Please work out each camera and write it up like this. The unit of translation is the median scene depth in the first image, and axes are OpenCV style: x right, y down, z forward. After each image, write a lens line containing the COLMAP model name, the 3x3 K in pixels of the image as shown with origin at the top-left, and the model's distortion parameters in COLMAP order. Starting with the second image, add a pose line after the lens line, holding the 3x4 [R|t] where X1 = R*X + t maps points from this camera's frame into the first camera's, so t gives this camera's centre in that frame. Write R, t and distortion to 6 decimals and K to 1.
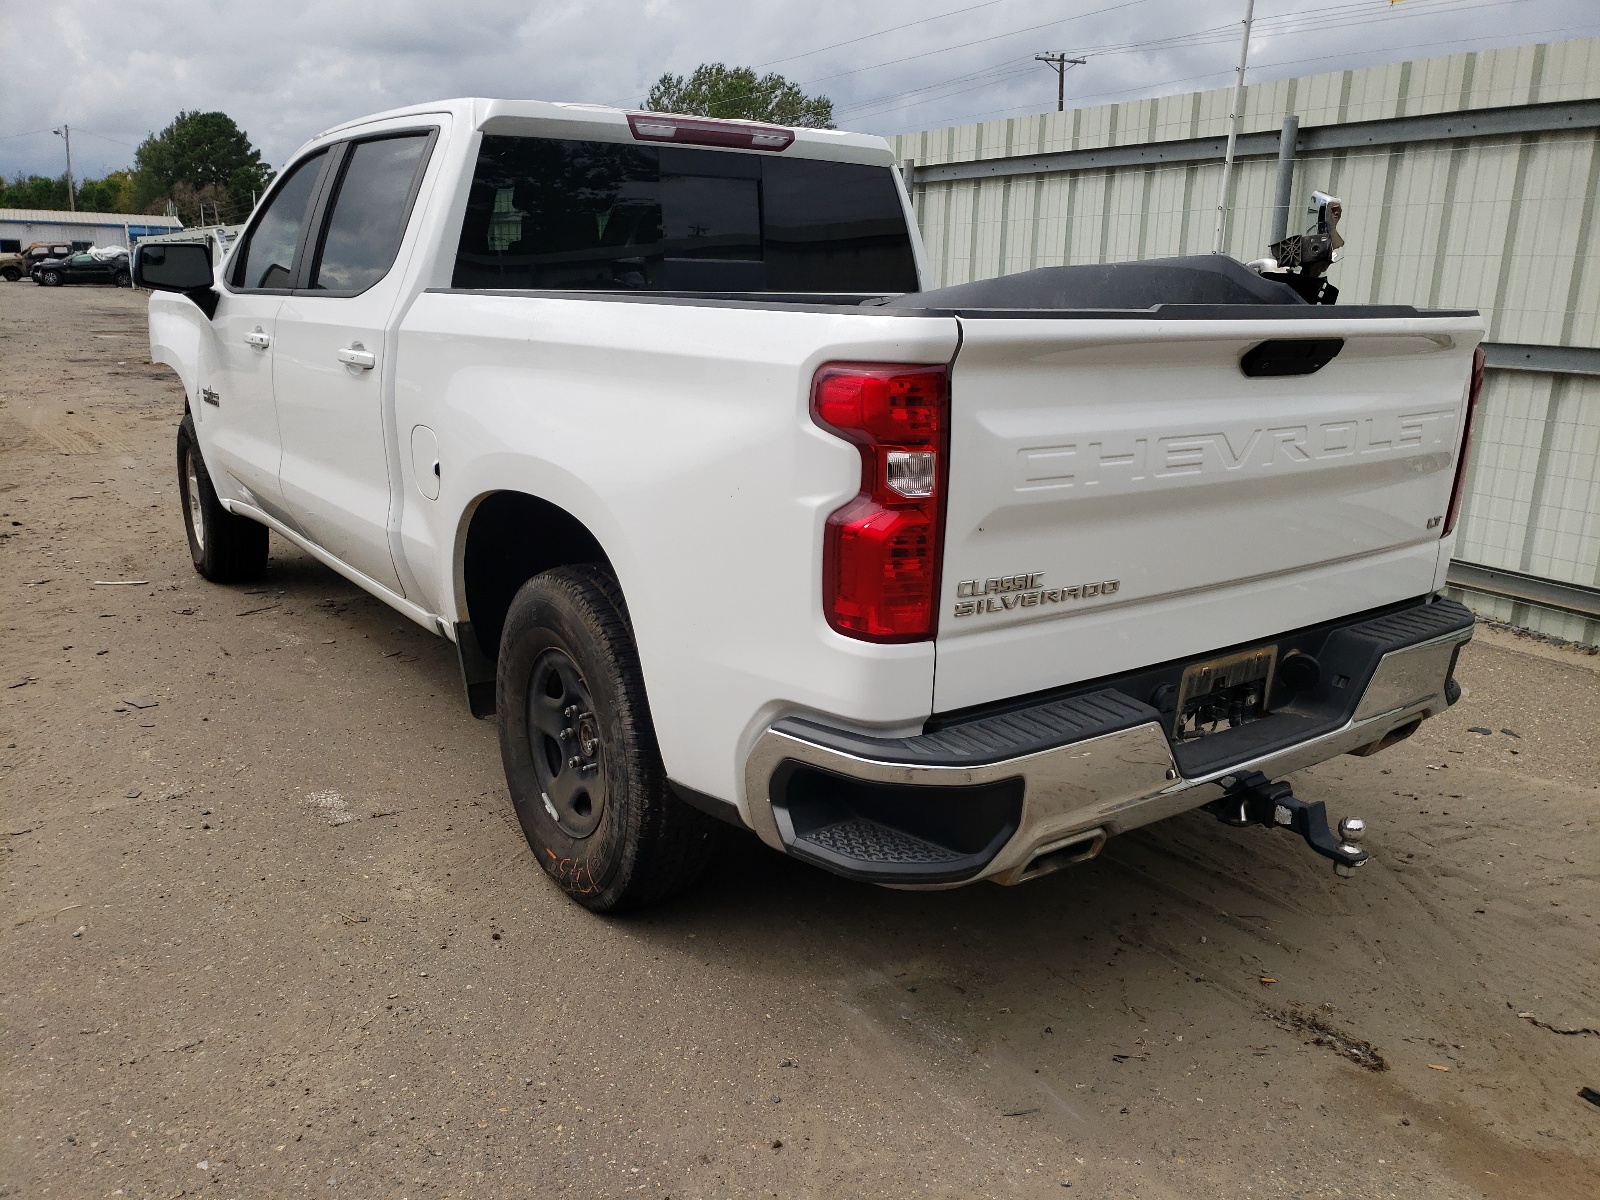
lens RADIAL K [[1259.0, 0, 800.0], [0, 1259.0, 600.0], [0, 0, 1]] dist [0.023169, -0.045192]
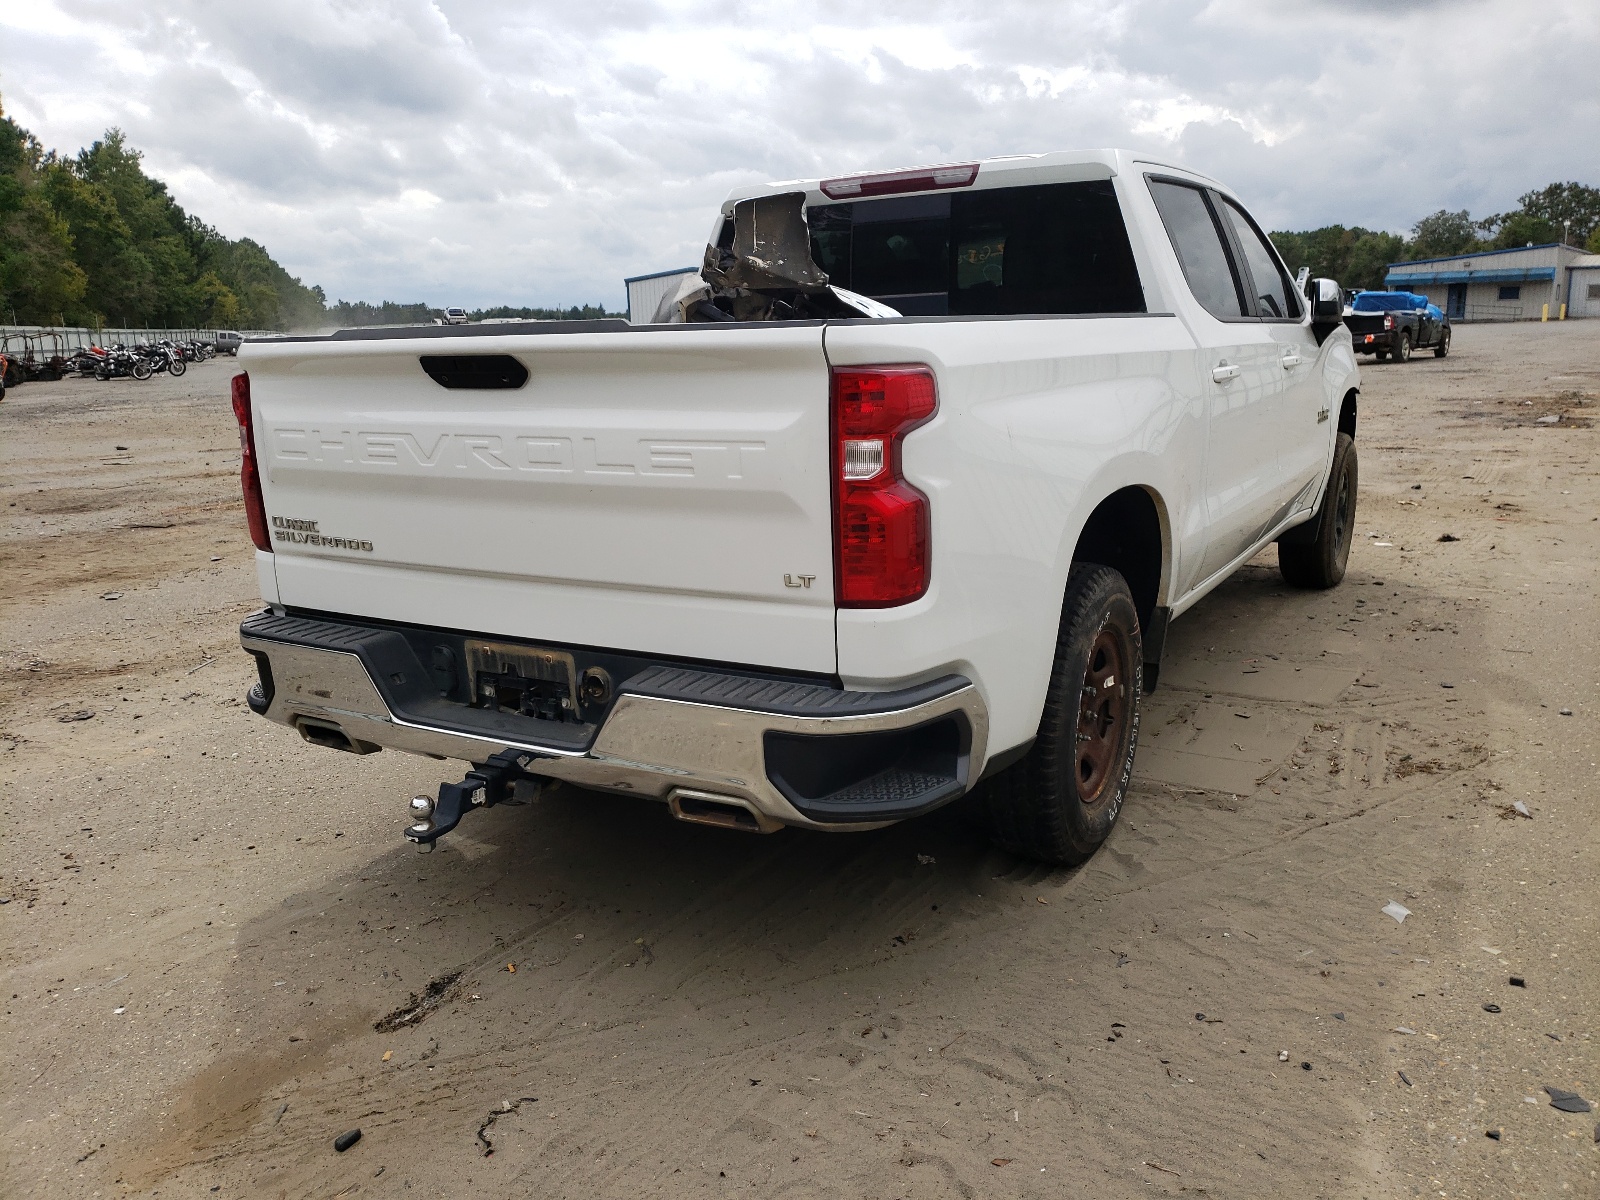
lens RADIAL K [[1259.0, 0, 800.0], [0, 1259.0, 600.0], [0, 0, 1]] dist [0.023169, -0.045192]
pose [[0.387125, 0.161783, -0.907723, 1.541547], [-0.194294, 0.976693, 0.091213, -0.154334], [0.901323, 0.141055, 0.409536, 0.838450]]
